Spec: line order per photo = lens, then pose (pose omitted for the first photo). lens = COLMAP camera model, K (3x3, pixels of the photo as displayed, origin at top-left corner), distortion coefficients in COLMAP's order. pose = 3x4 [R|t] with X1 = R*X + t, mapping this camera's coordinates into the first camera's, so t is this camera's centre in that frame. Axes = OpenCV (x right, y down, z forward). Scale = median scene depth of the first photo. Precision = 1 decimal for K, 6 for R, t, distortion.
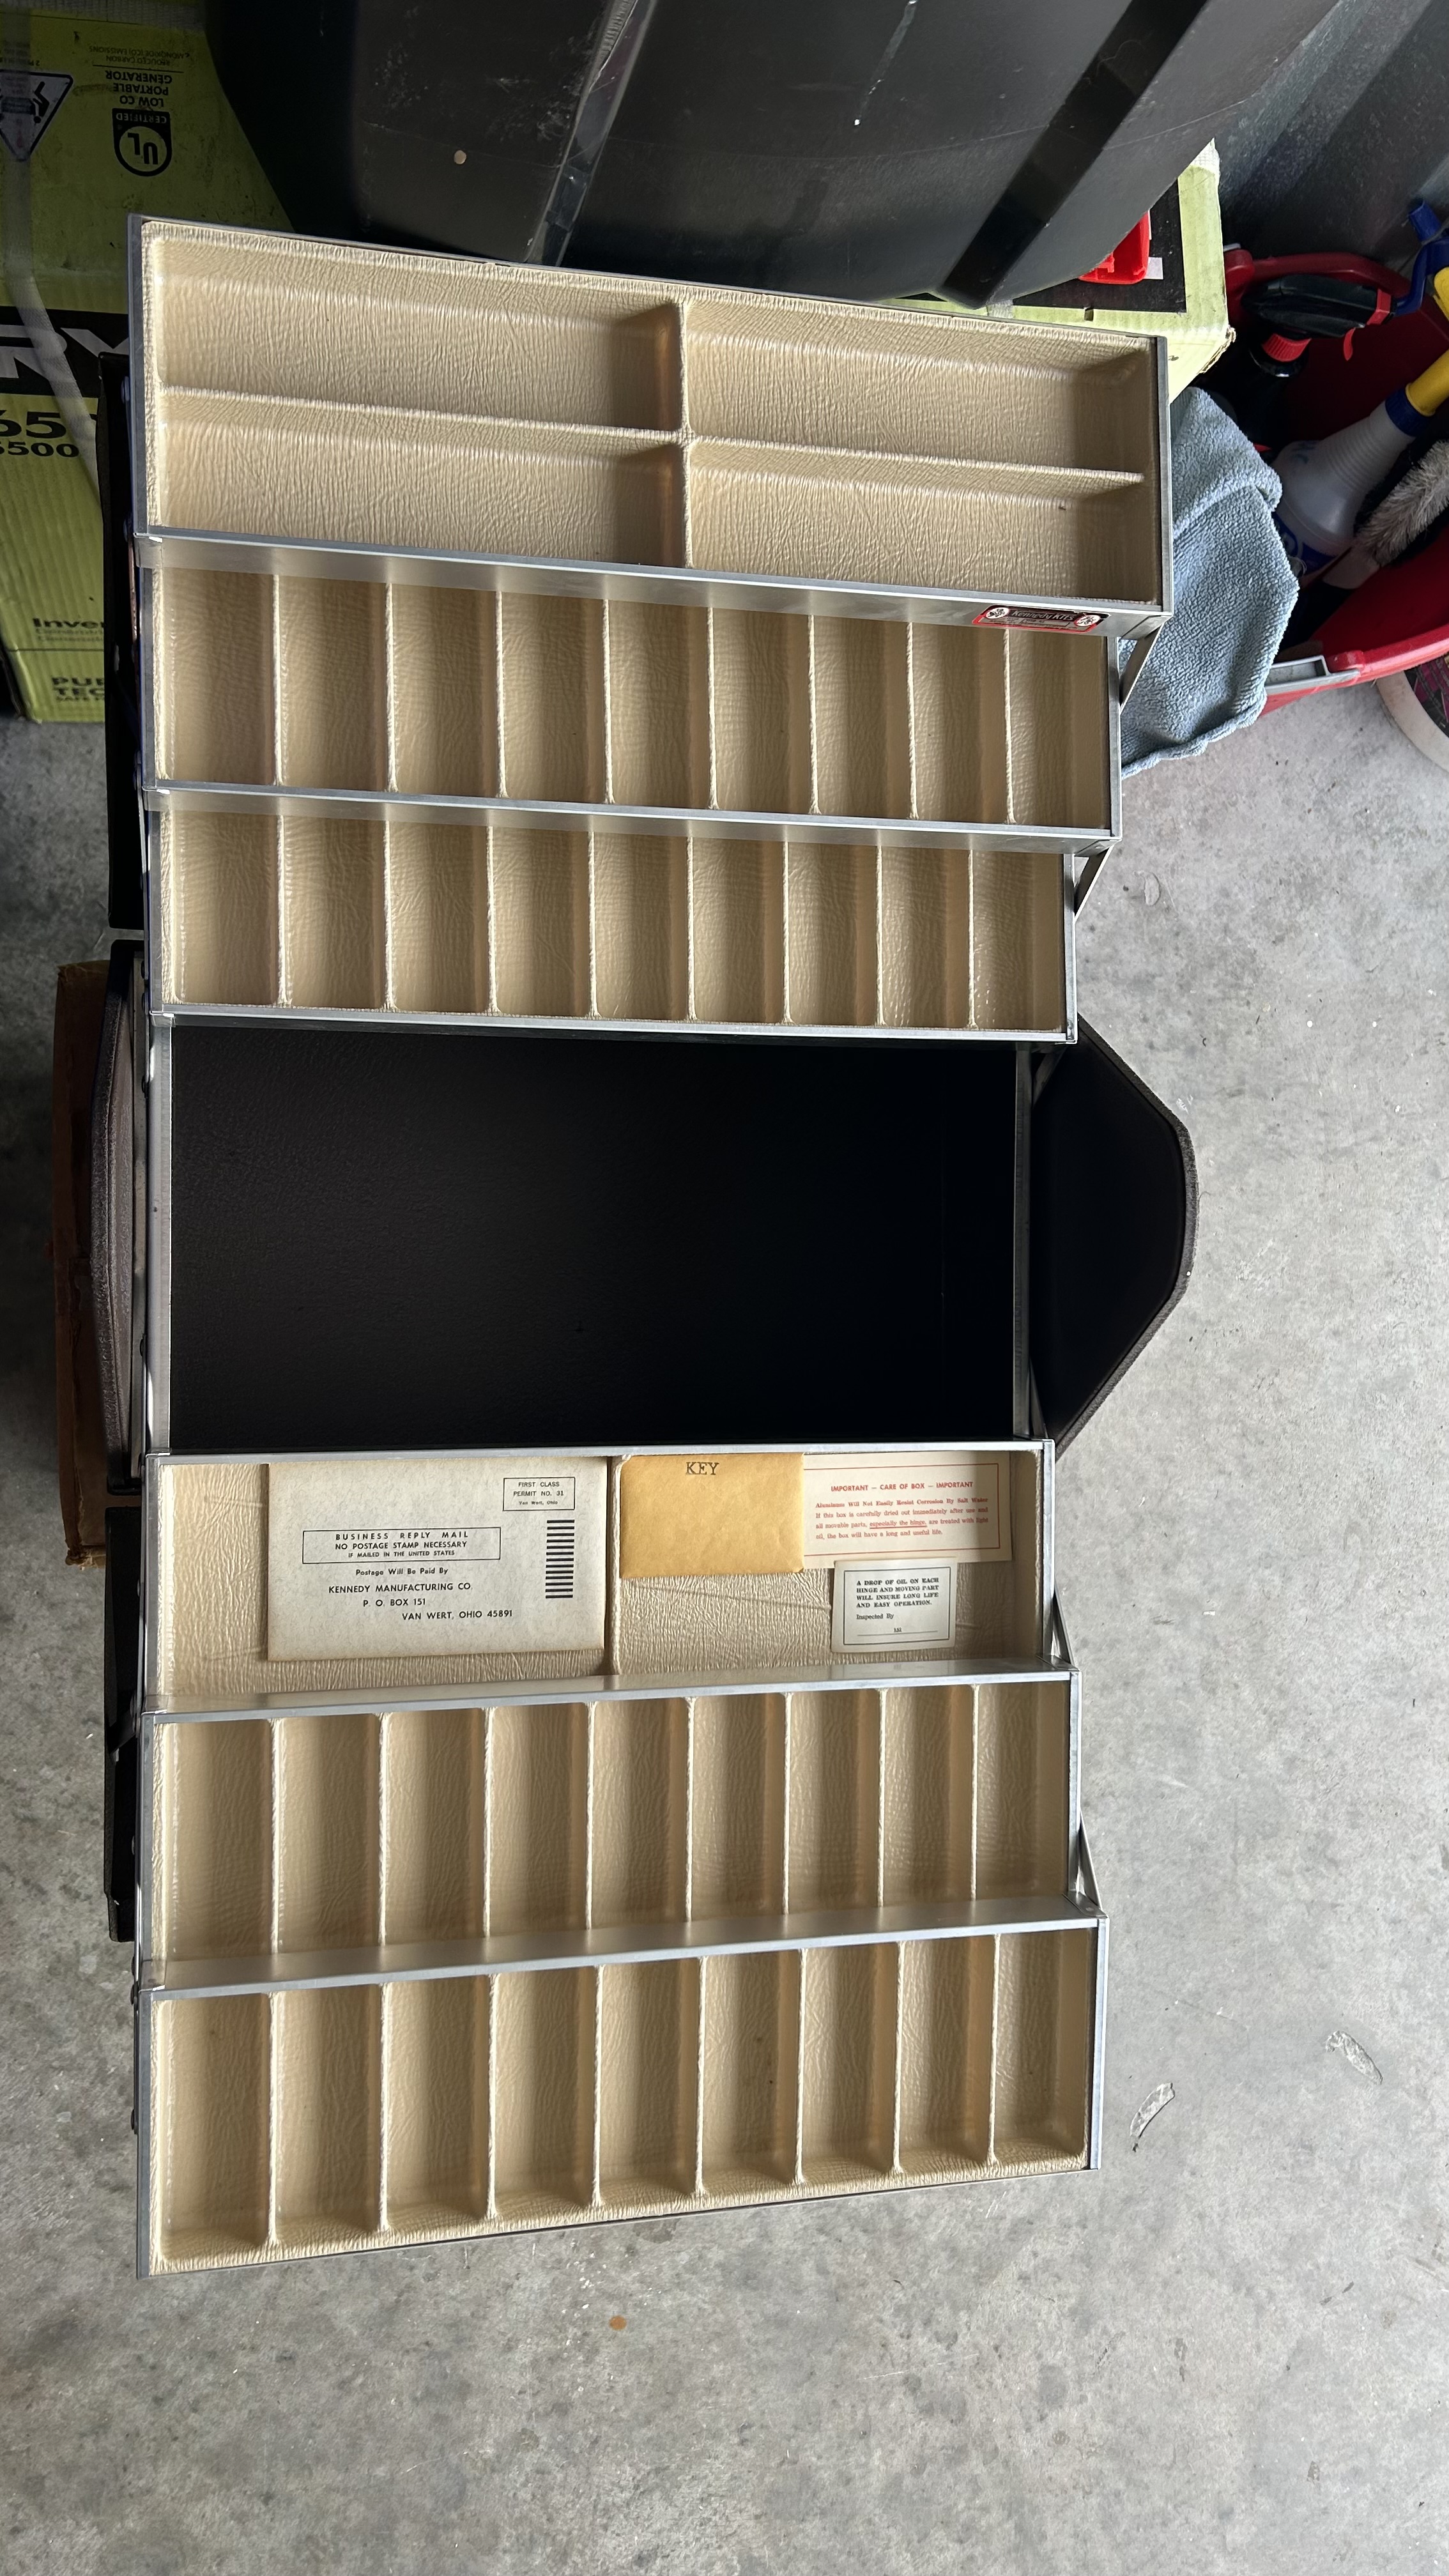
lens RADIAL K [[1963.5, 0, 726.0], [0, 1963.5, 1287.5], [0, 0, 1]] dist [0.061729, -0.080508]
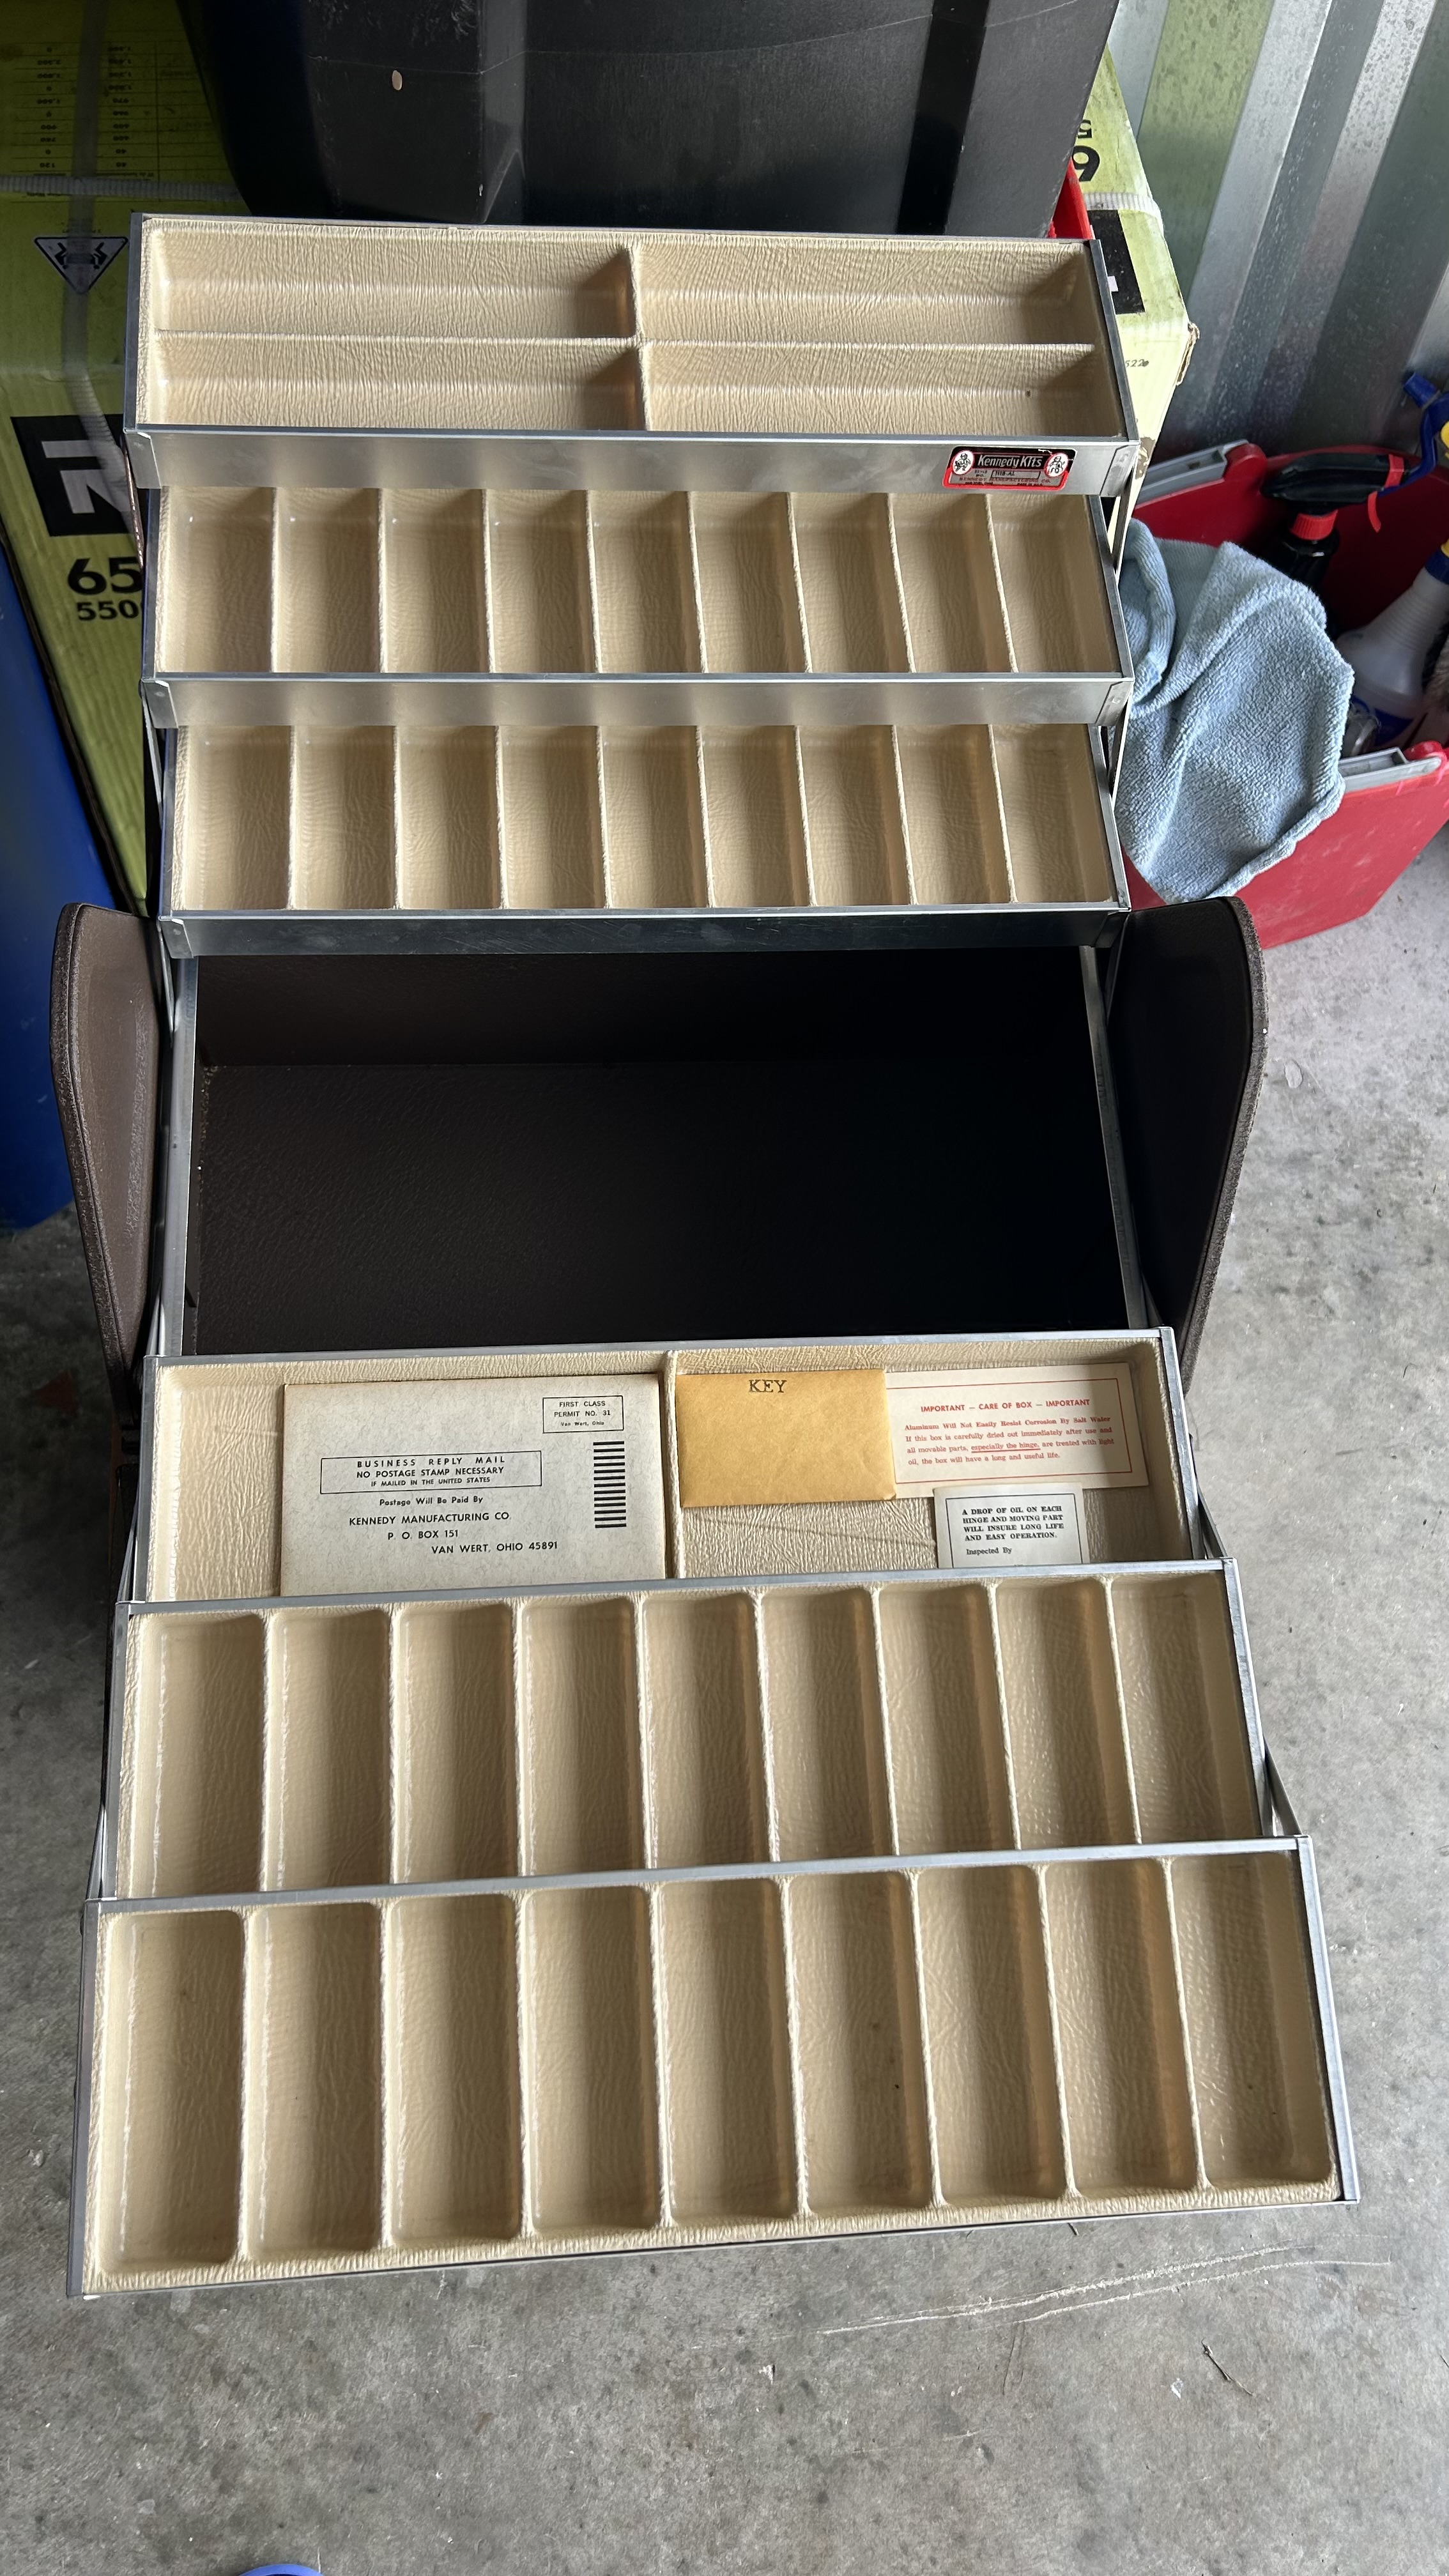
lens RADIAL K [[1963.5, 0, 722.9], [0, 1963.5, 1264.2], [0, 0, 1]] dist [0.061729, -0.080508]
pose [[0.985598, -0.114633, -0.124323, 0.083264], [0.063656, 0.932598, -0.355260, 0.350123], [0.156668, 0.342230, 0.926463, 0.154747]]
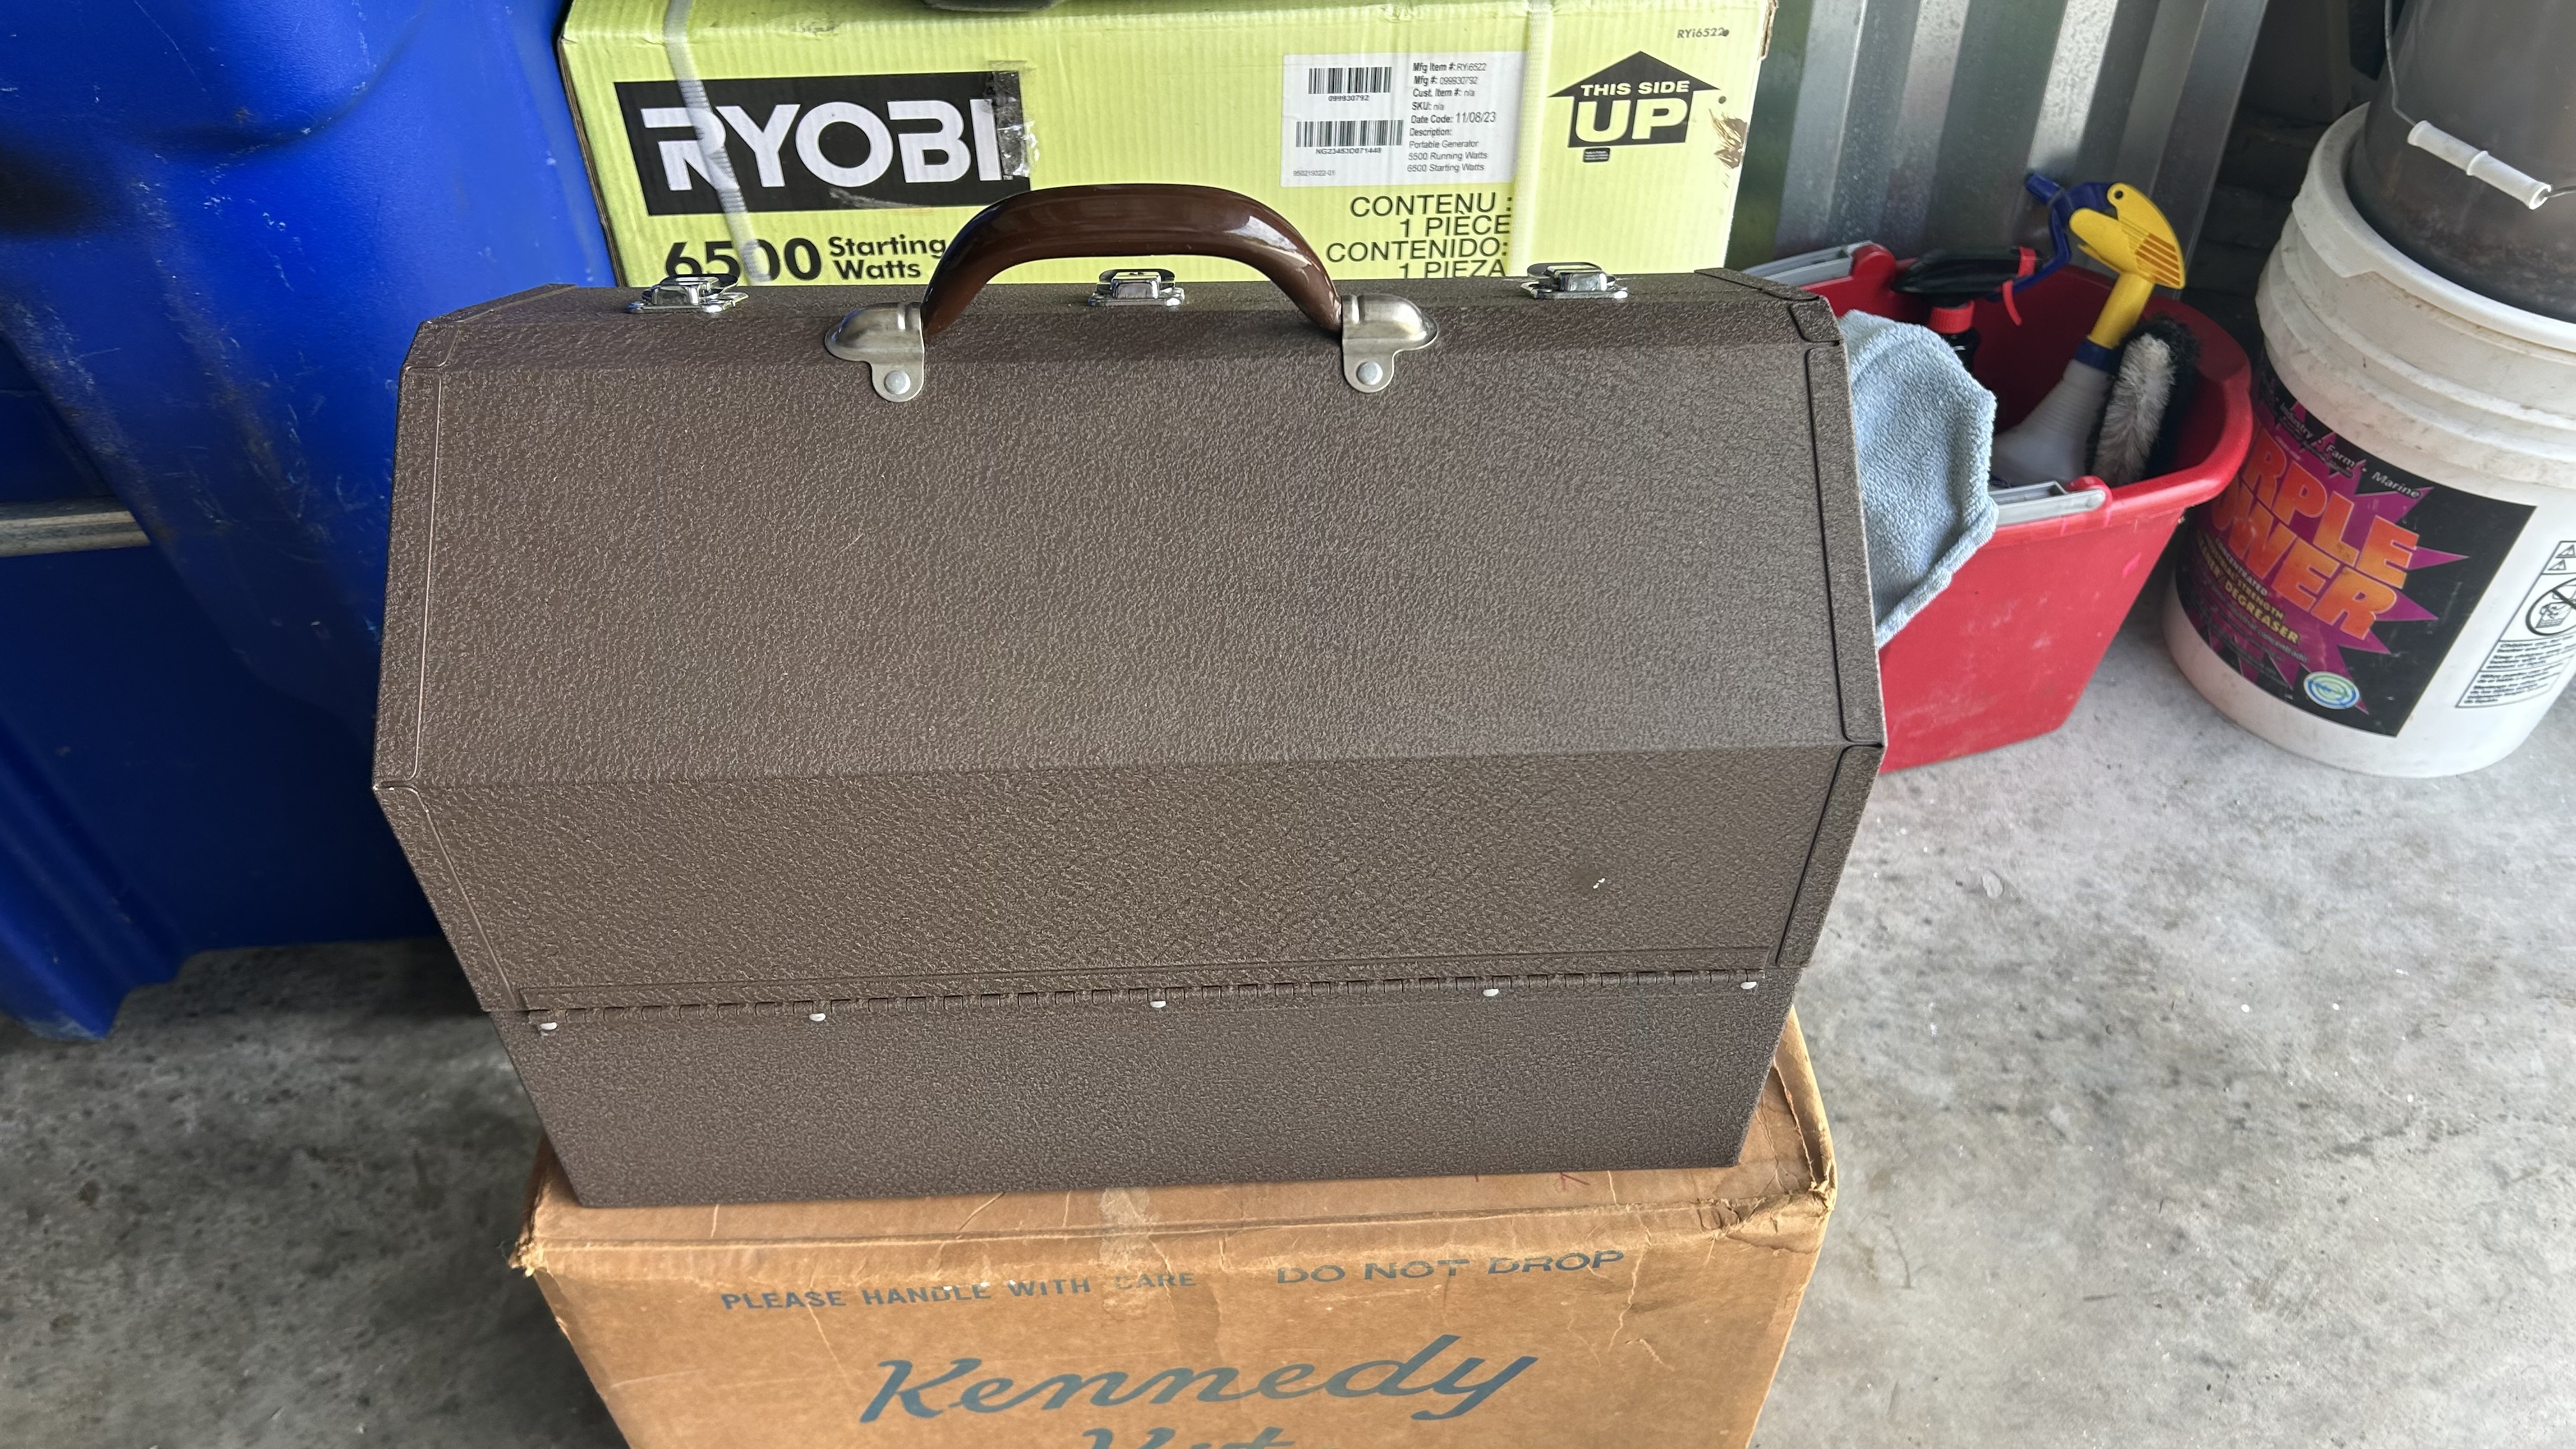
lens RADIAL K [[1963.5, 0, 1280.1], [0, 1963.5, 704.6], [0, 0, 1]] dist [0.061729, -0.080508]
pose [[0.972886, -0.156638, -0.170169, 0.122015], [0.003739, 0.746308, -0.665590, 0.516620], [0.231256, 0.646907, 0.726659, 0.422276]]
